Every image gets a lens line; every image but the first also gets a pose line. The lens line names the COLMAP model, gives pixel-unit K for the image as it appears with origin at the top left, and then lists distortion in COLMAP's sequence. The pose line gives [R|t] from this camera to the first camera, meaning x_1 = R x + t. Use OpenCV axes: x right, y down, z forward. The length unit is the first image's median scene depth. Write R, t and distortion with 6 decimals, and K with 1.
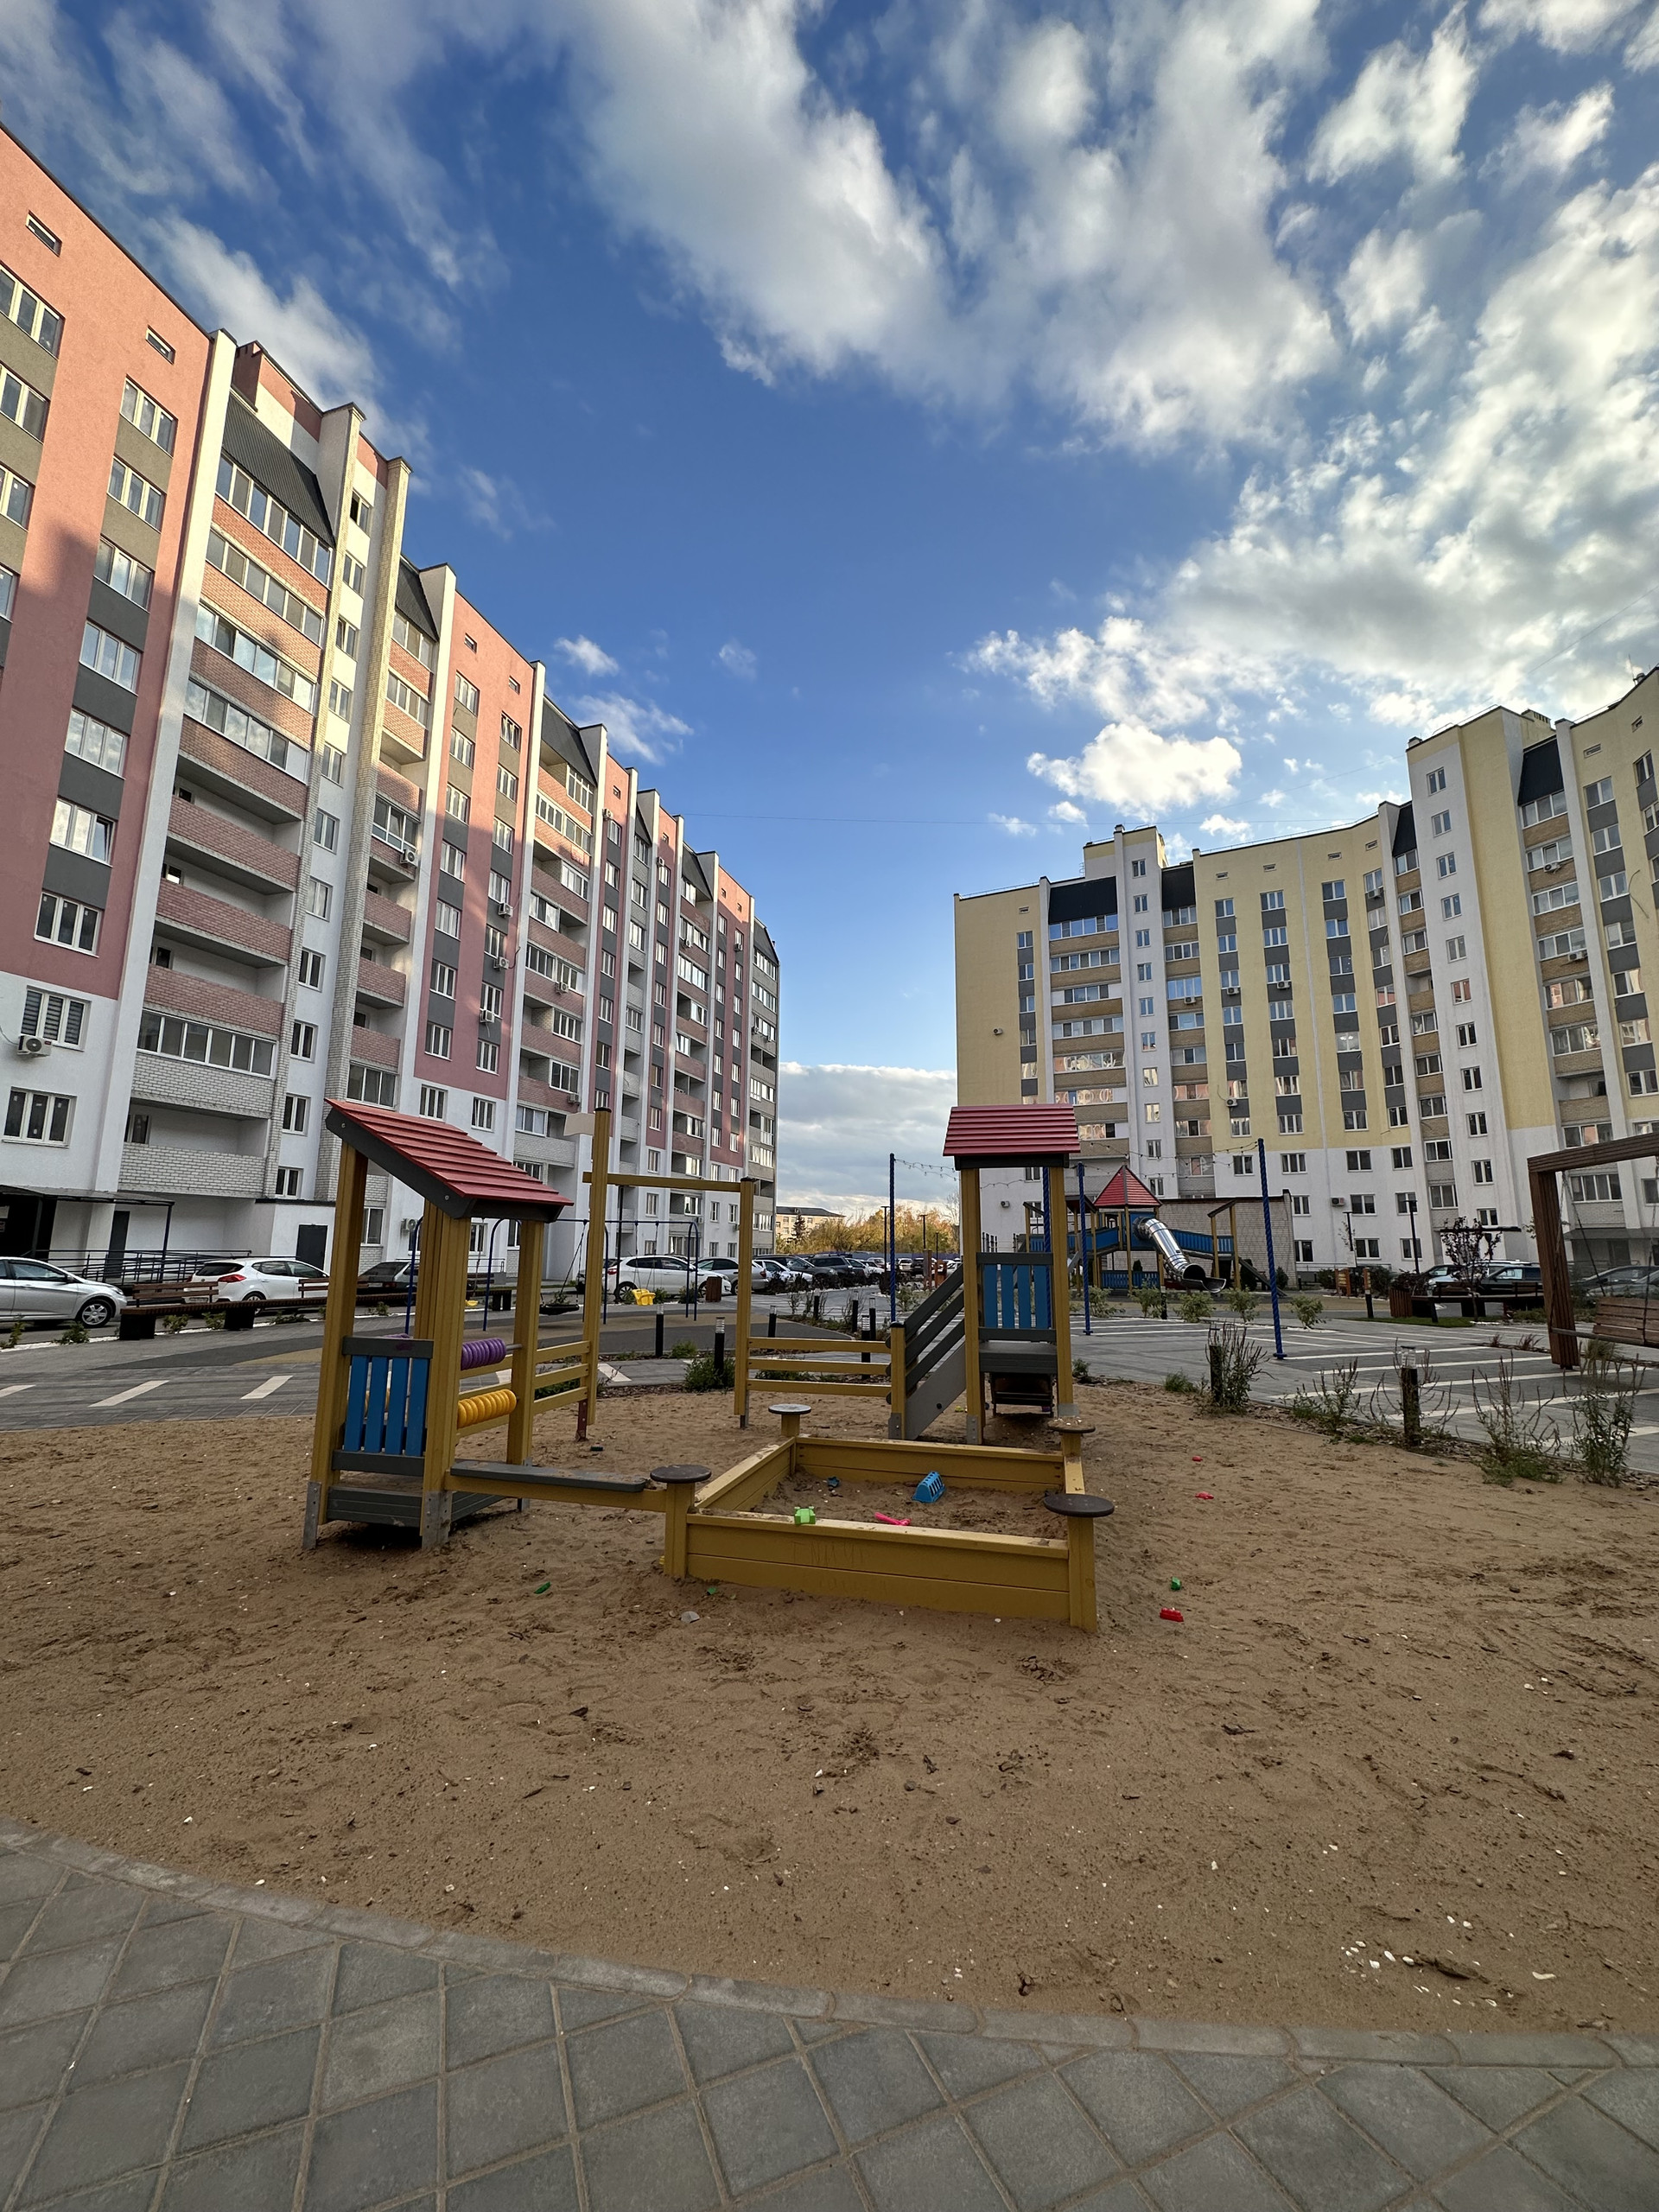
lens RADIAL K [[889.6, 0, 821.5], [0, 889.6, 1104.6], [0, 0, 1]] dist [0.001495, 0.000041]
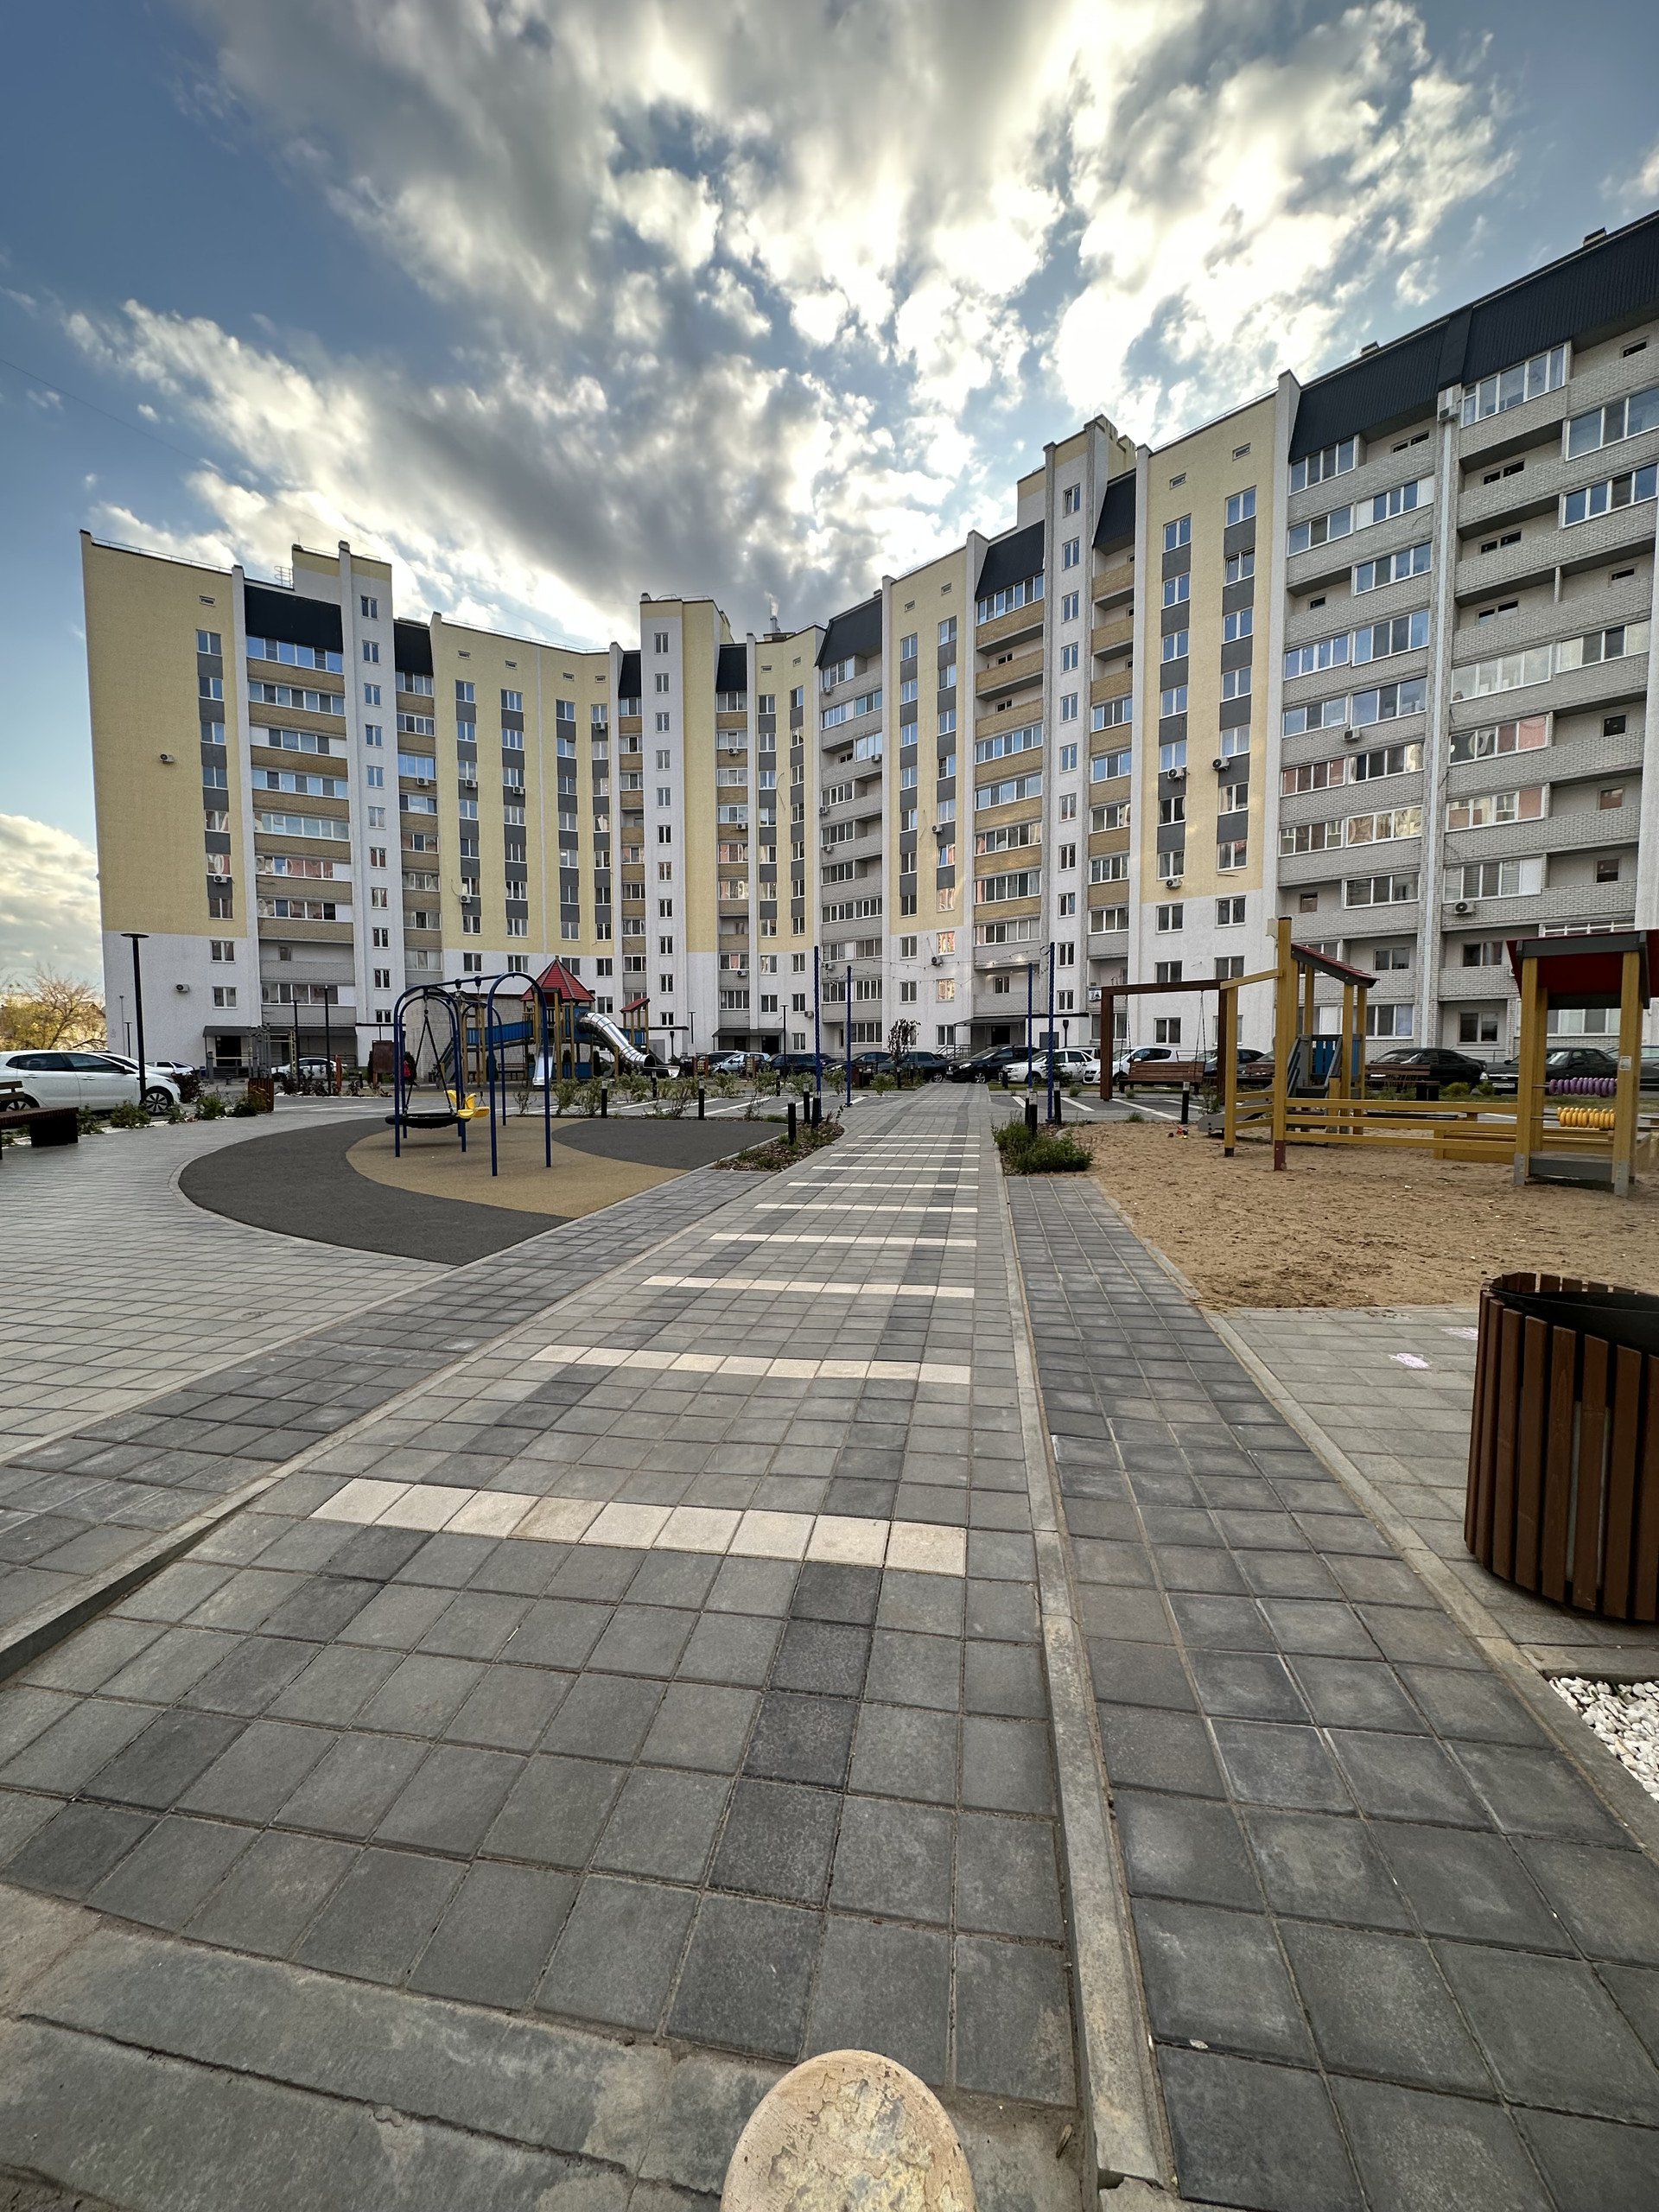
lens RADIAL K [[889.6, 0, 821.5], [0, 889.6, 1104.6], [0, 0, 1]] dist [0.001495, 0.000041]
pose [[0.524977, -0.060202, 0.848985, -0.190890], [-0.134262, 0.979148, 0.152454, 0.017400], [-0.840460, -0.194021, 0.505948, 0.108677]]
